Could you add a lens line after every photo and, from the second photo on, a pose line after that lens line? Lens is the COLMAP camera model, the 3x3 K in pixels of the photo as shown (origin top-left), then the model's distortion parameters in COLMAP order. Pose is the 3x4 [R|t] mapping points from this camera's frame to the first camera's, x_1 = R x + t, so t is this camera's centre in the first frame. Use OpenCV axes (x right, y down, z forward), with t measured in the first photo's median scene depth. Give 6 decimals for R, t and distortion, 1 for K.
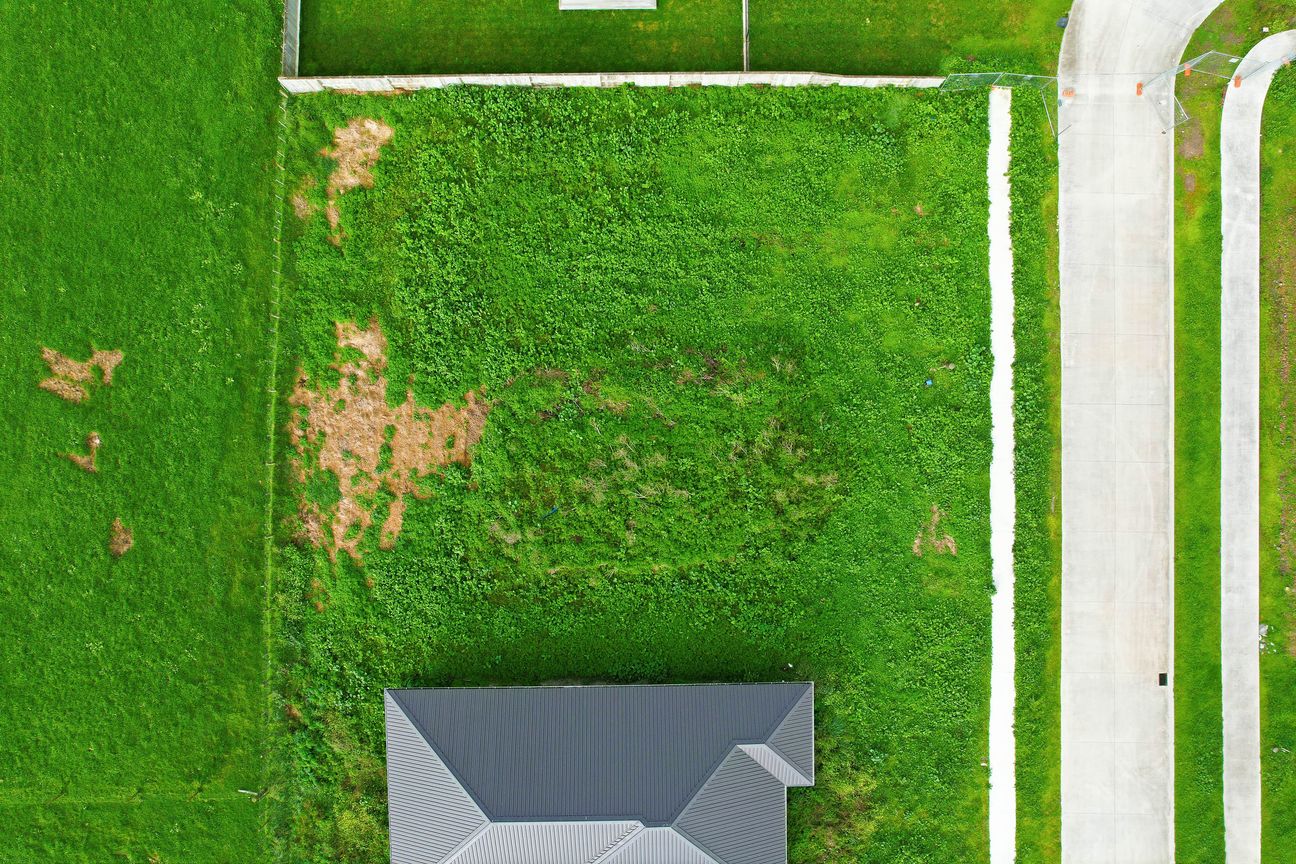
lens RADIAL K [[830.6, 0, 652.4], [0, 830.6, 430.8], [0, 0, 1]] dist [-0.055448, 0.035848]
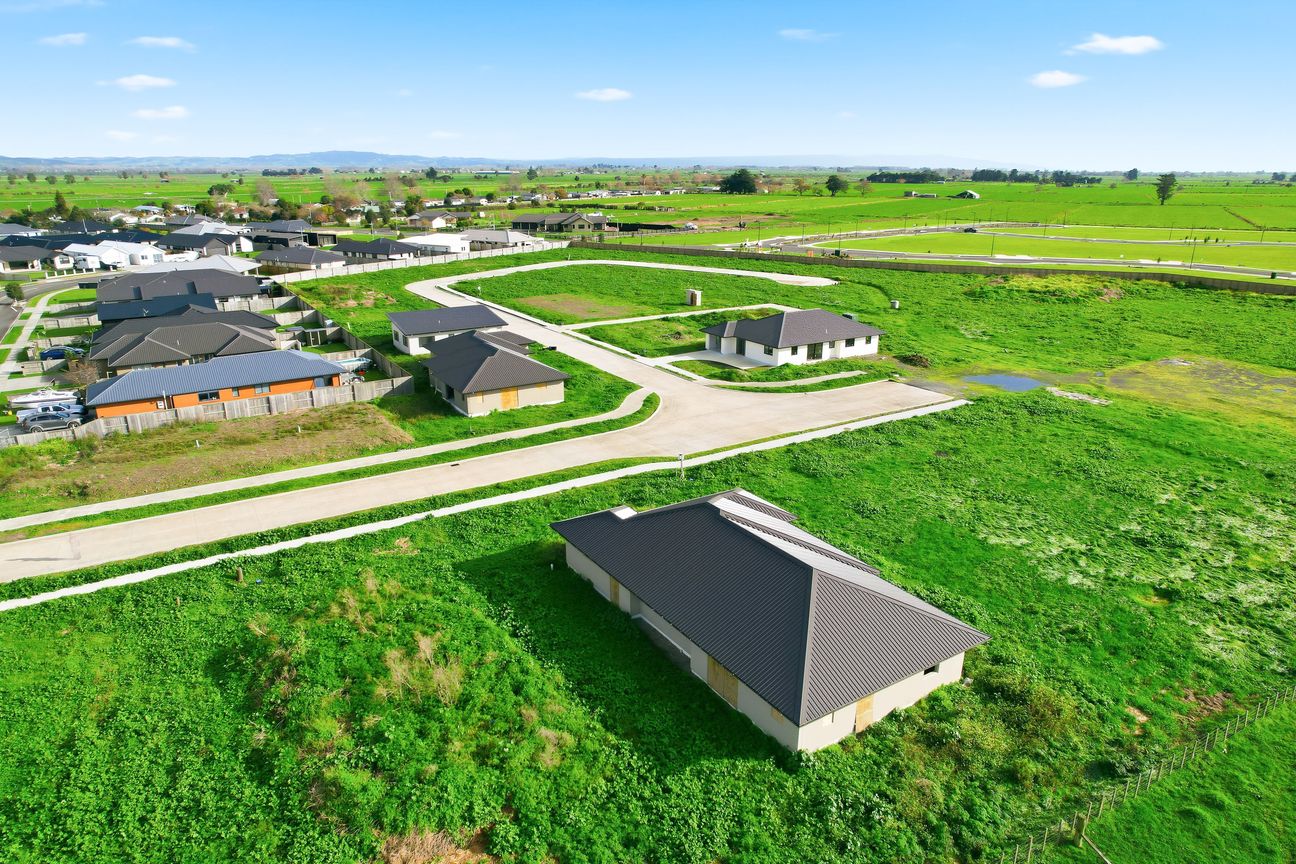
lens RADIAL K [[830.6, 0, 648.9], [0, 830.6, 435.5], [0, 0, 1]] dist [-0.055448, 0.035848]
pose [[-0.517612, -0.269050, 0.812213, -0.746944], [0.855529, -0.176211, 0.486846, -0.110482], [0.012135, 0.946869, 0.321389, 0.486142]]
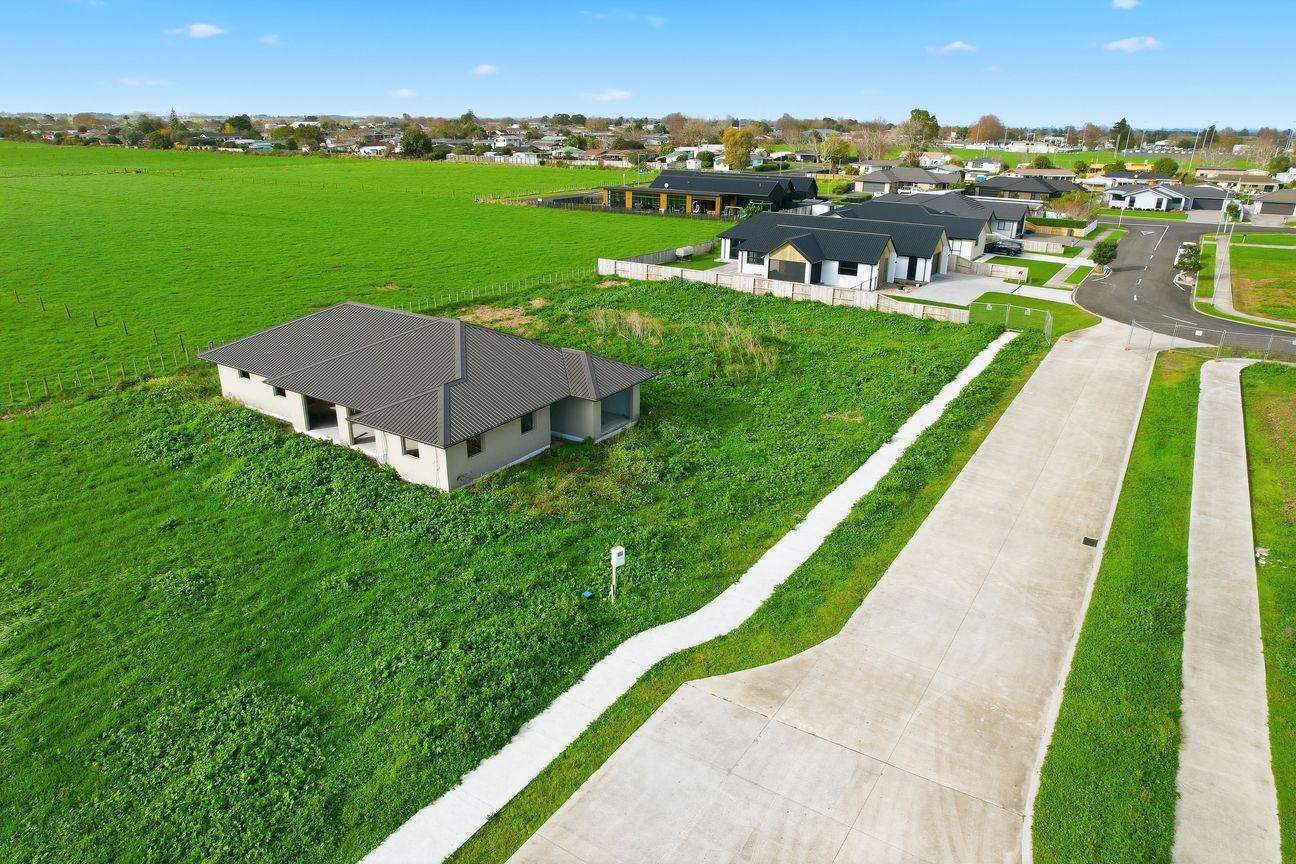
lens RADIAL K [[830.6, 0, 654.5], [0, 830.6, 431.1], [0, 0, 1]] dist [-0.055448, 0.035848]
pose [[0.826979, 0.205430, -0.523358, 0.671711], [-0.561710, 0.261776, -0.784828, 1.038218], [-0.024224, 0.943012, 0.331876, 0.700633]]
